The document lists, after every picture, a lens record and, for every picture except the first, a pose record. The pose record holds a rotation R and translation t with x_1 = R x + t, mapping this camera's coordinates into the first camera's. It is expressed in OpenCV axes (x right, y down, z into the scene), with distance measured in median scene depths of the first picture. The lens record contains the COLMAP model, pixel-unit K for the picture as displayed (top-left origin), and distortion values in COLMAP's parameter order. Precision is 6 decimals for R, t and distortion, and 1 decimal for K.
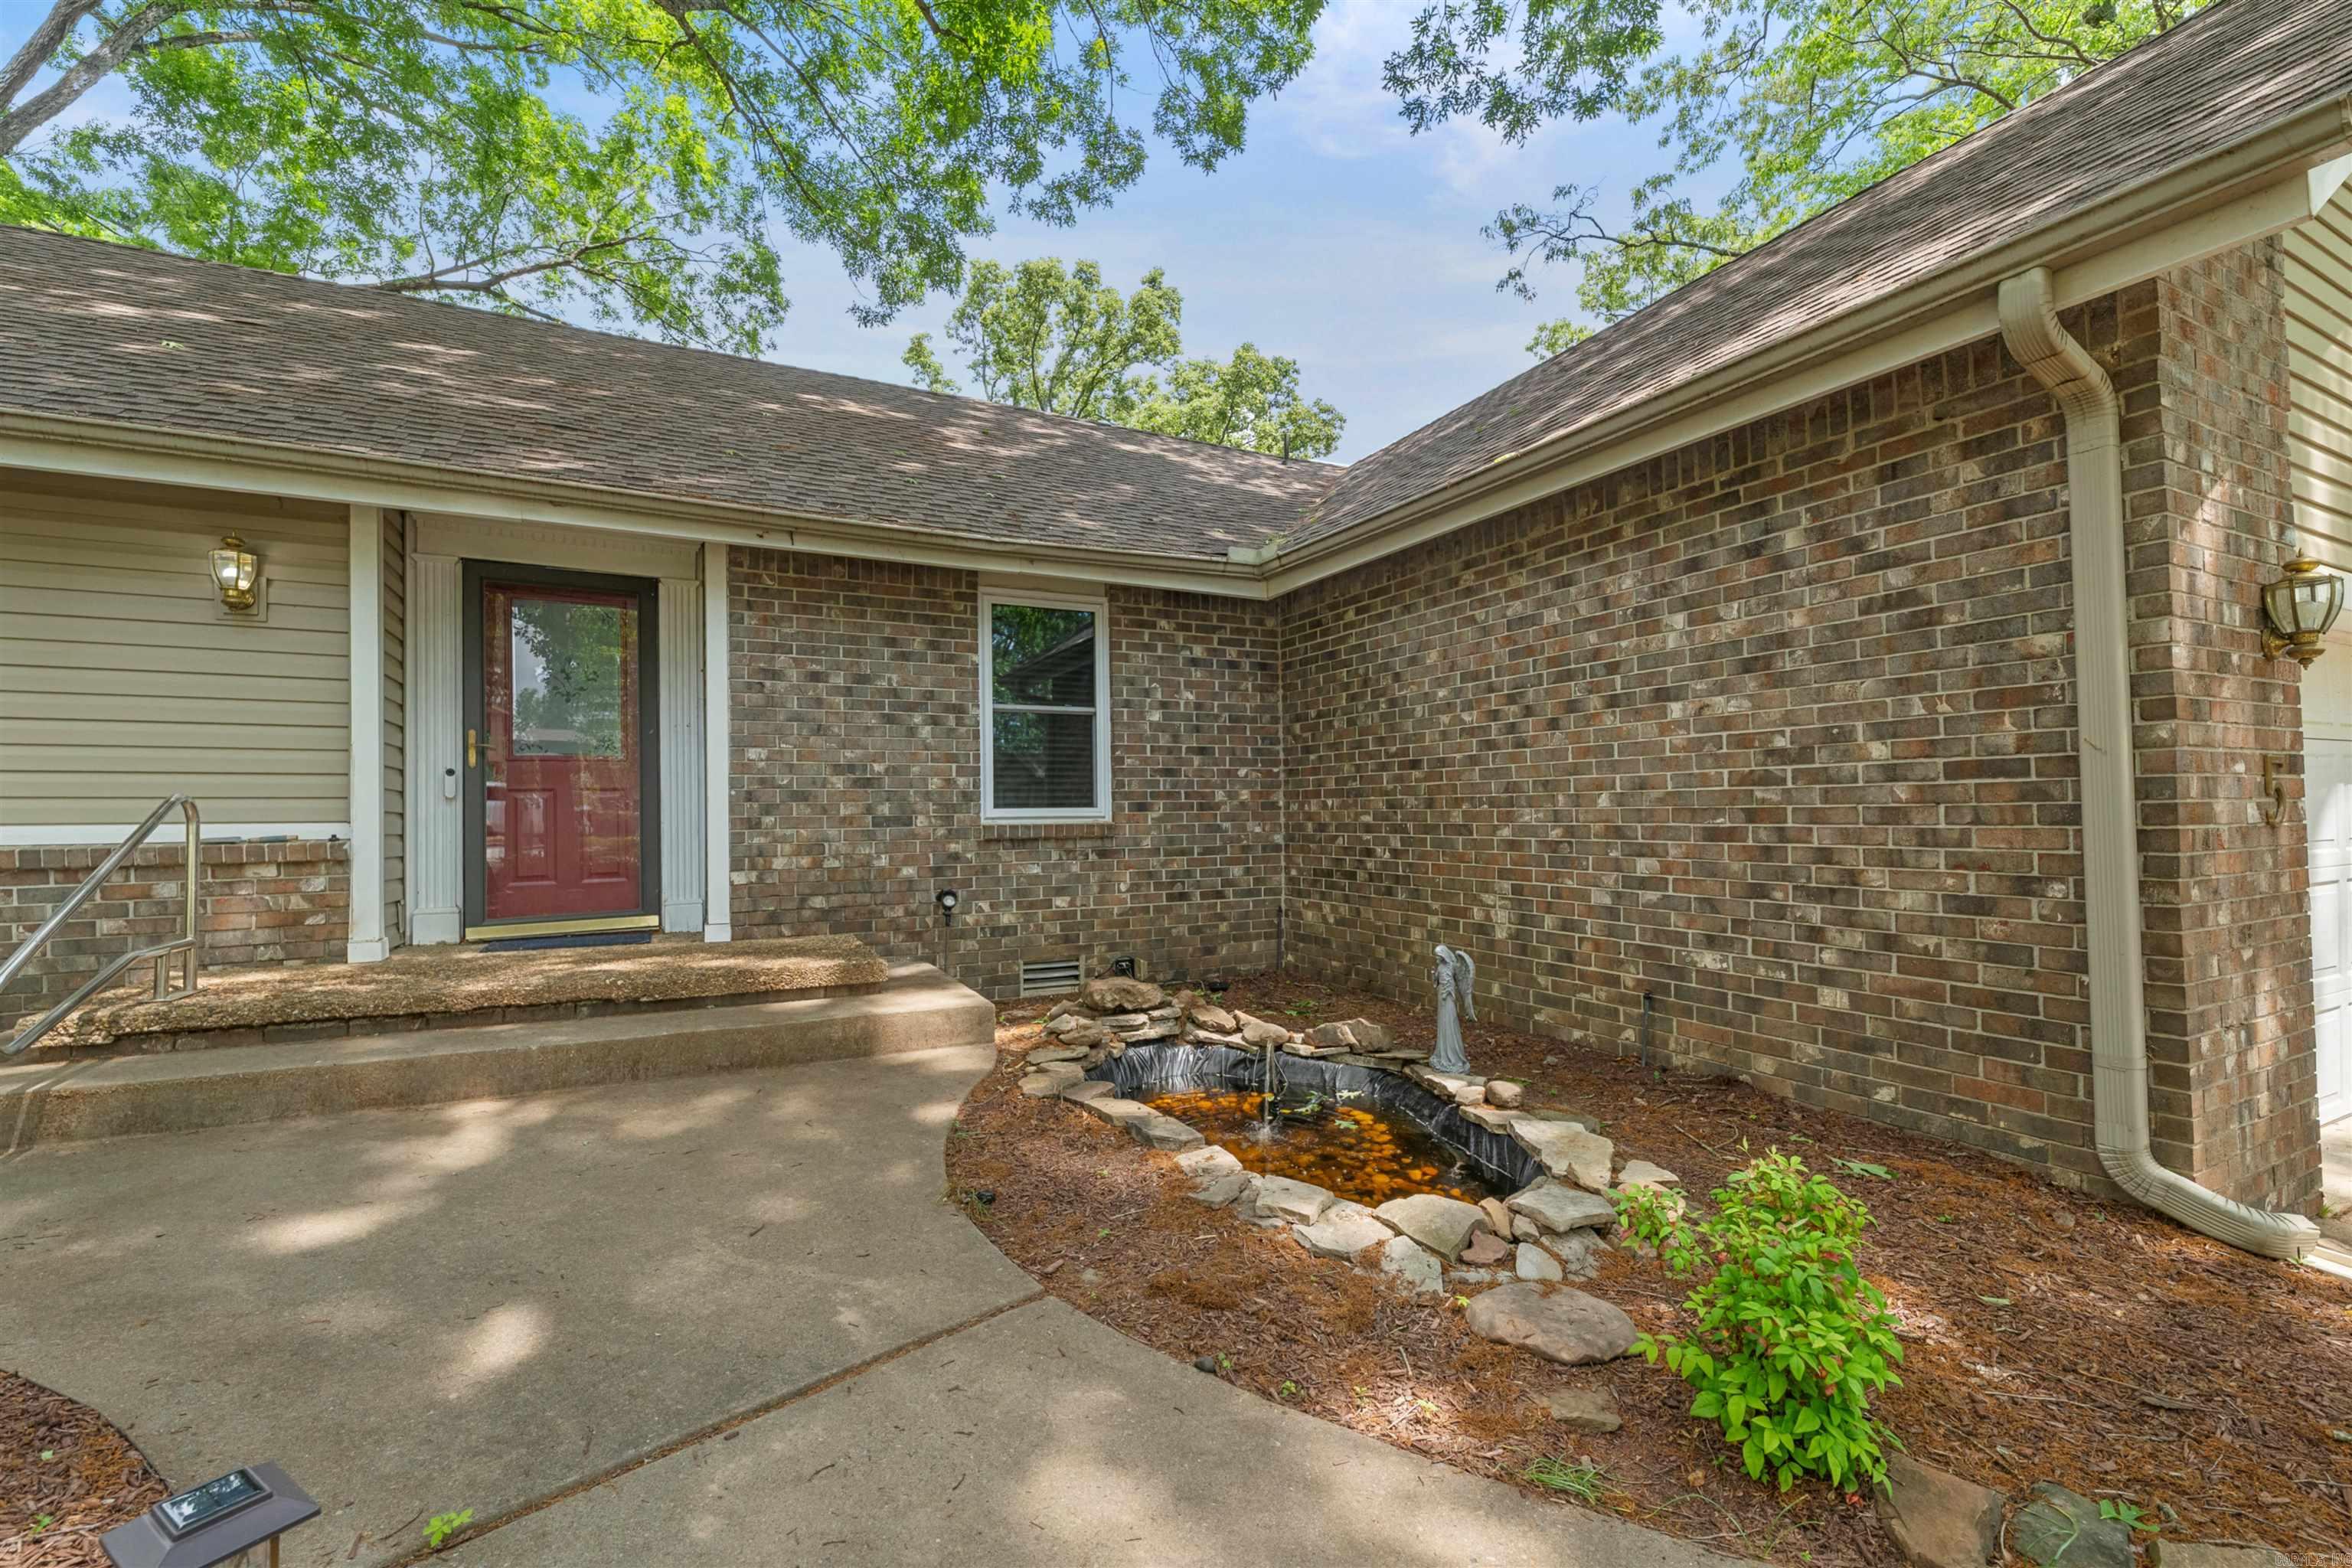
lens RADIAL K [[970.9, 0, 1168.9], [0, 970.9, 816.7], [0, 0, 1]] dist [-0.001279, -0.000737]
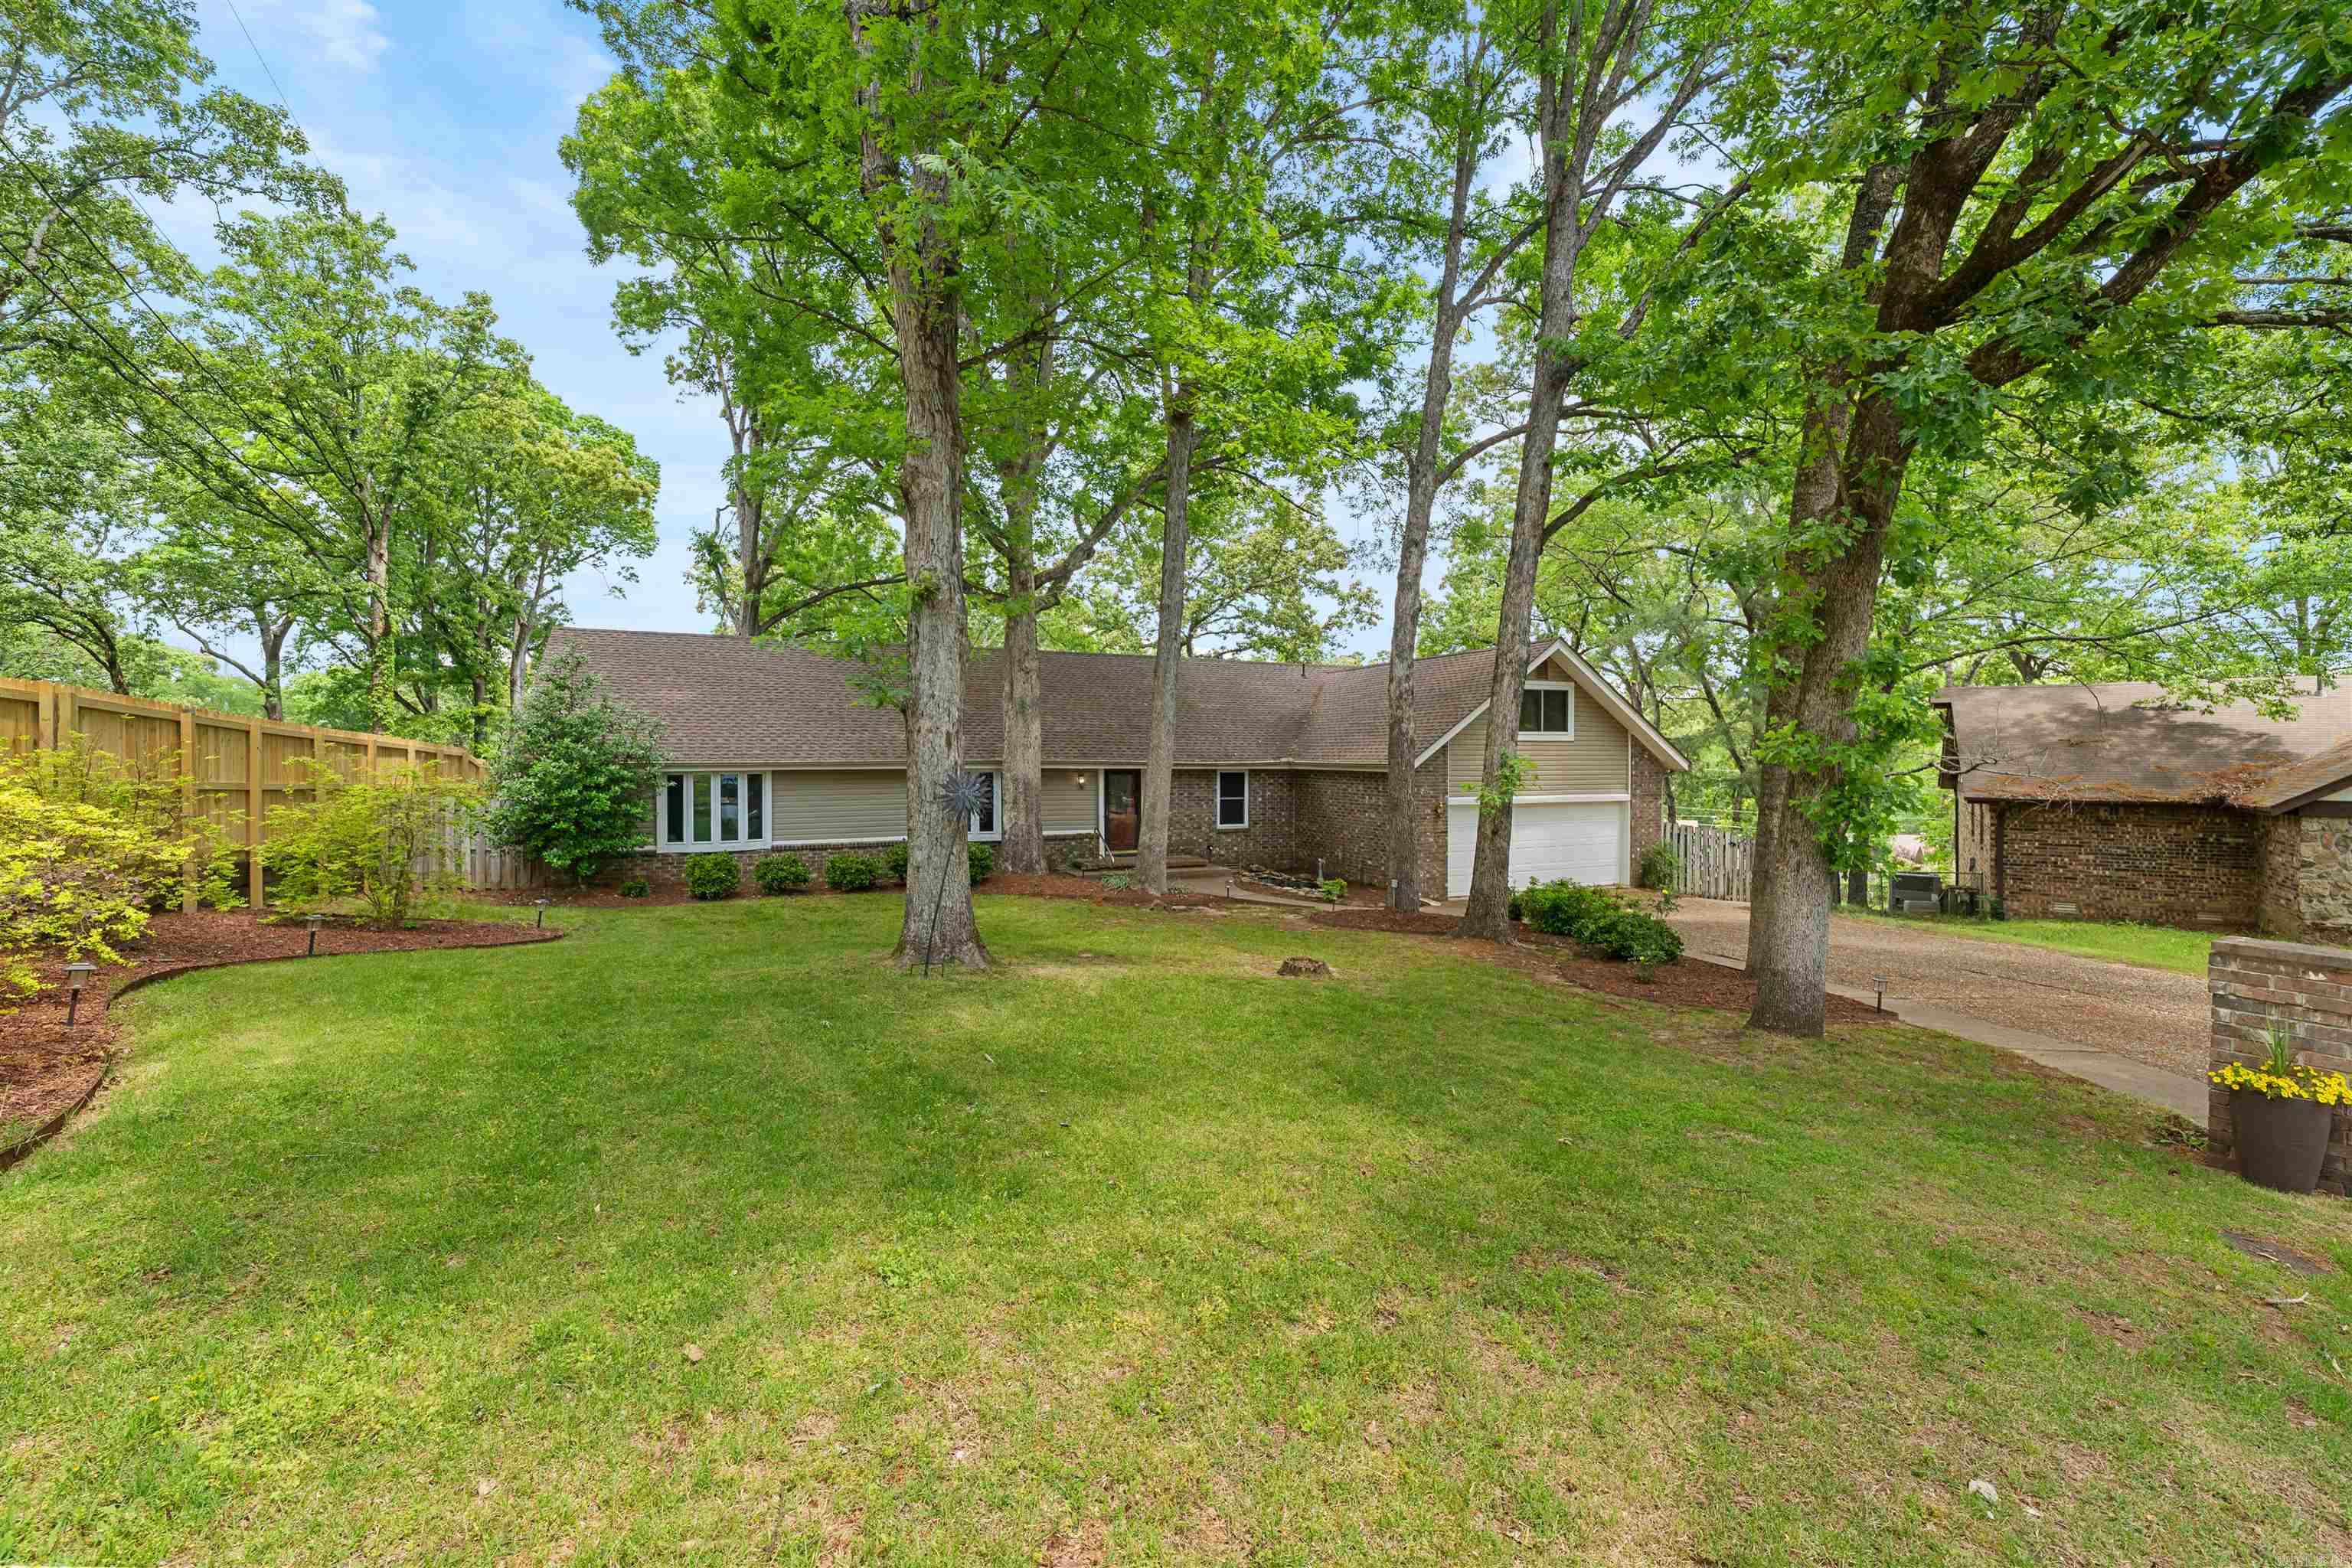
lens RADIAL K [[970.9, 0, 1168.9], [0, 970.9, 816.7], [0, 0, 1]] dist [-0.001279, -0.000737]
pose [[0.999125, 0.018483, -0.037505, -0.245014], [-0.015866, 0.997497, 0.068909, -0.316259], [0.038685, -0.068254, 0.996918, -3.007405]]
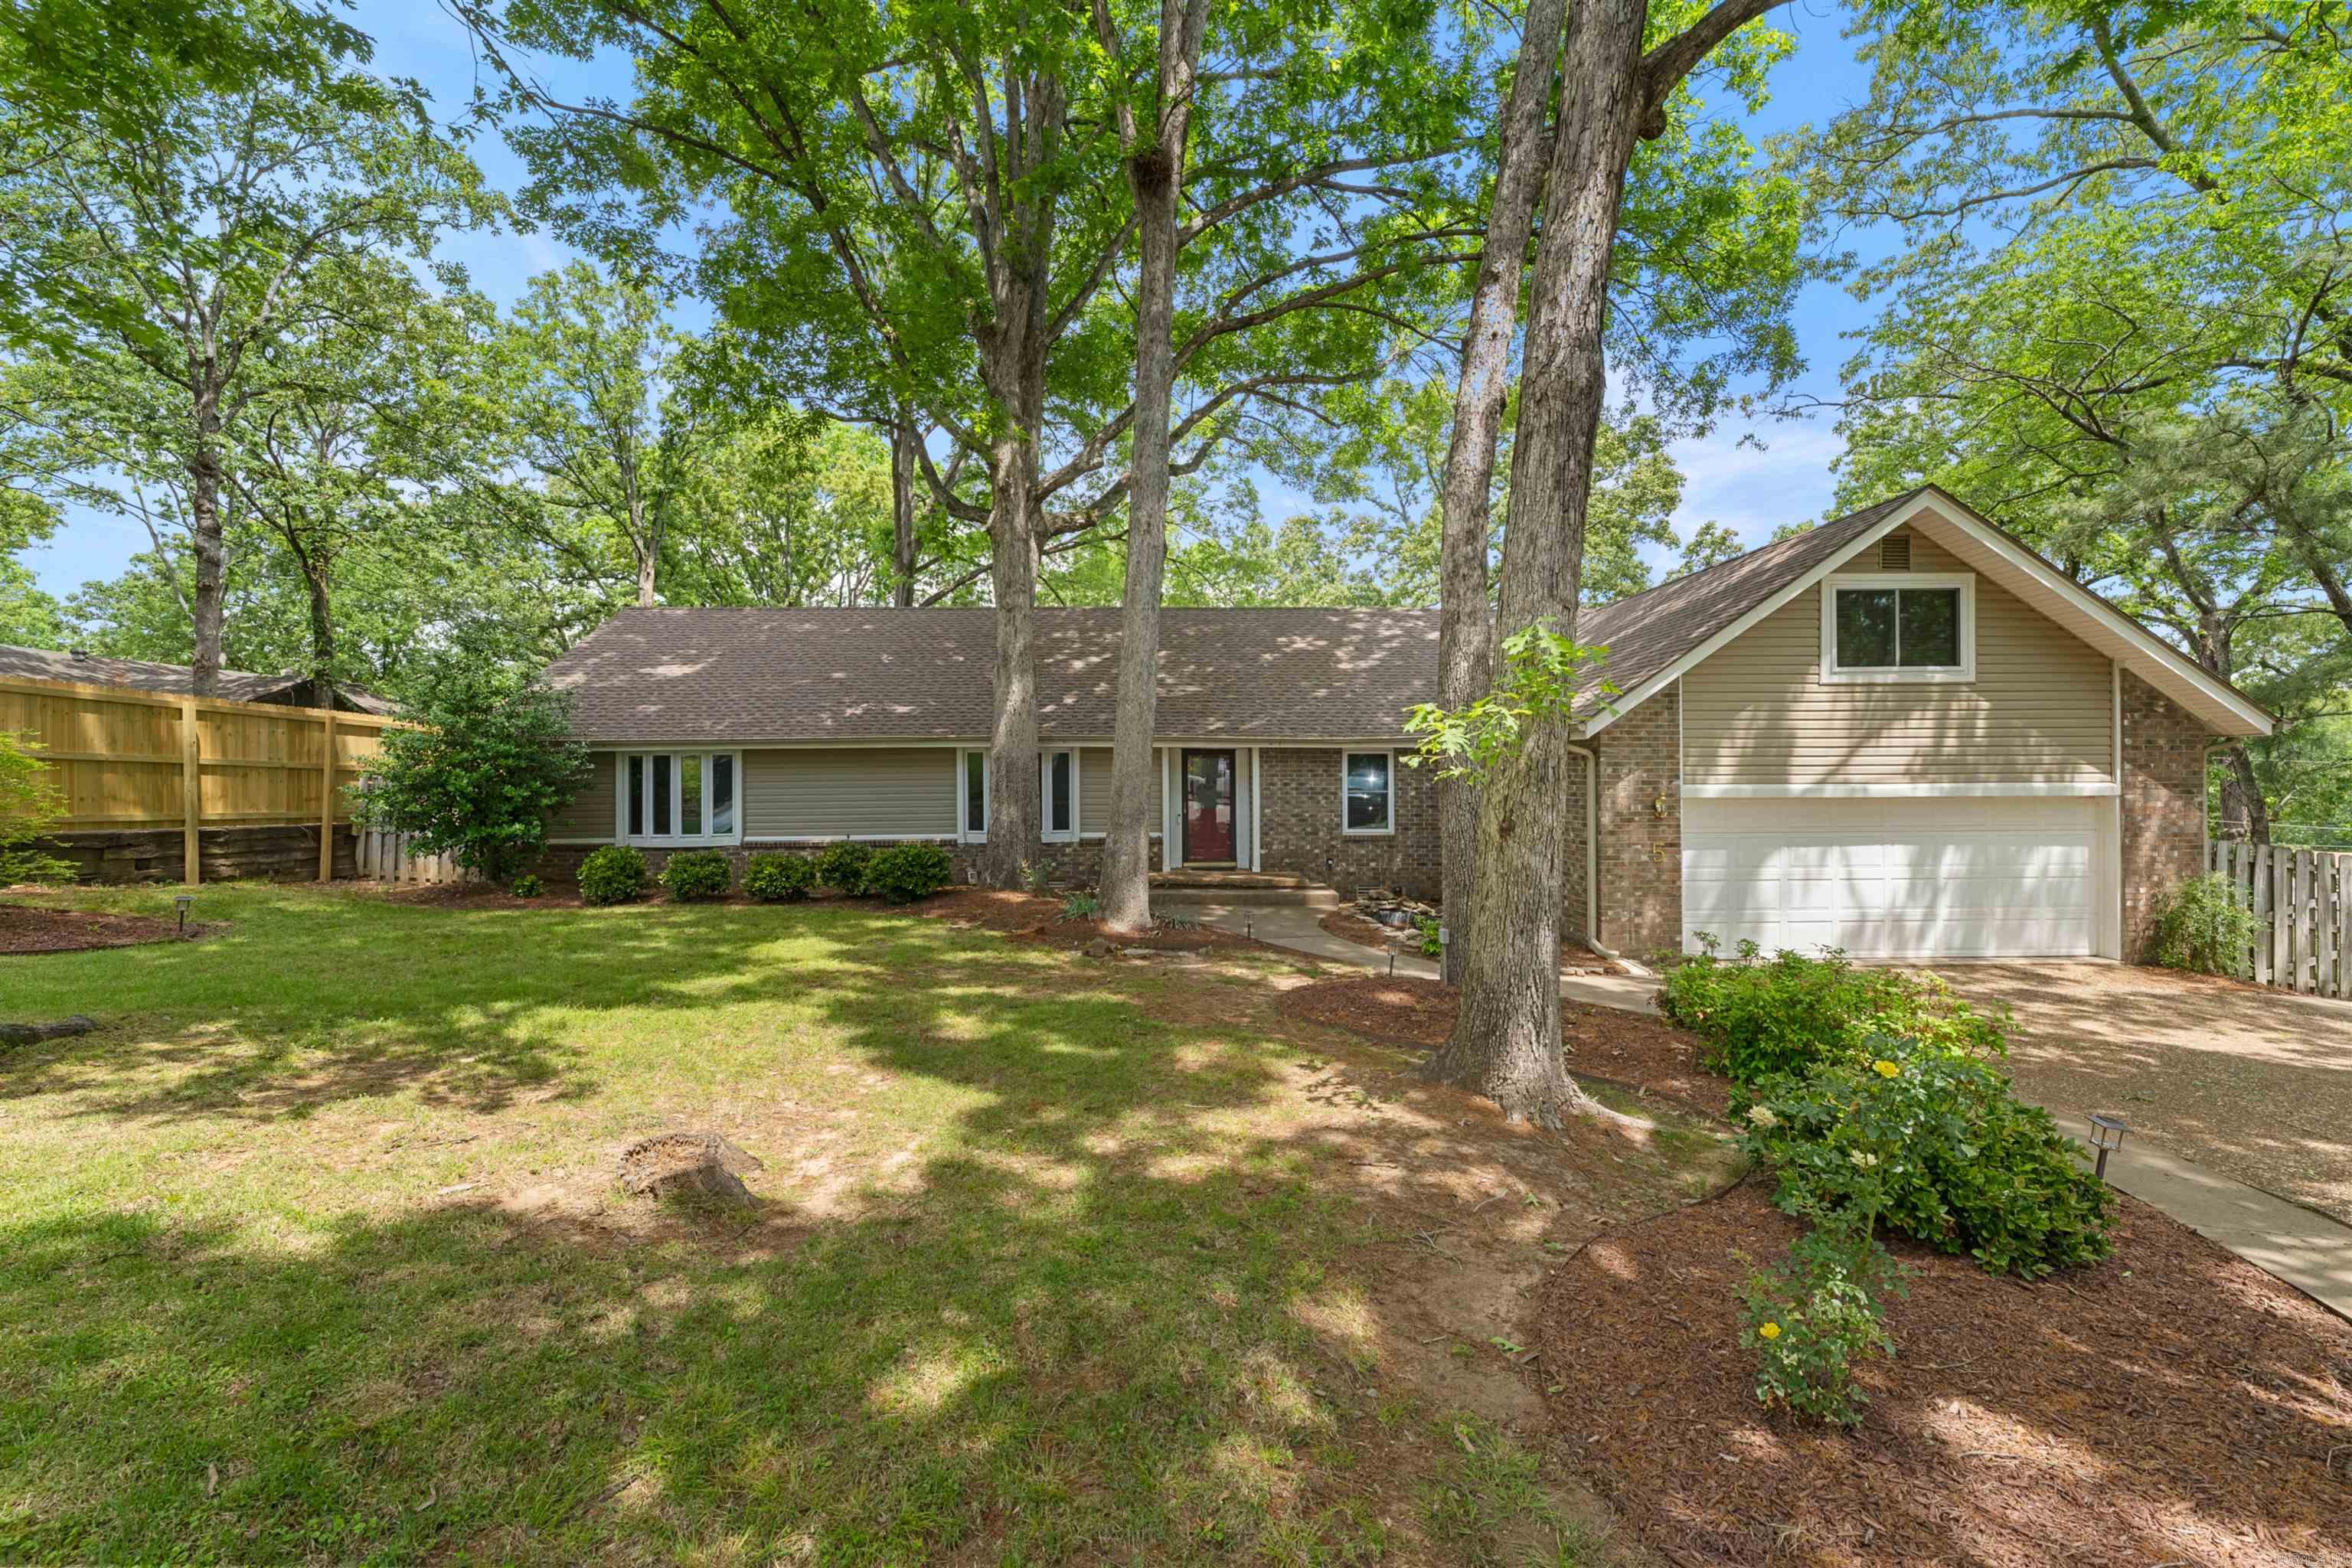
lens RADIAL K [[970.9, 0, 1168.9], [0, 970.9, 816.7], [0, 0, 1]] dist [-0.001279, -0.000737]
pose [[0.906382, 0.027621, -0.421556, 0.523983], [-0.008028, 0.998806, 0.048184, -0.174198], [0.422383, -0.040289, 0.905521, -1.716485]]
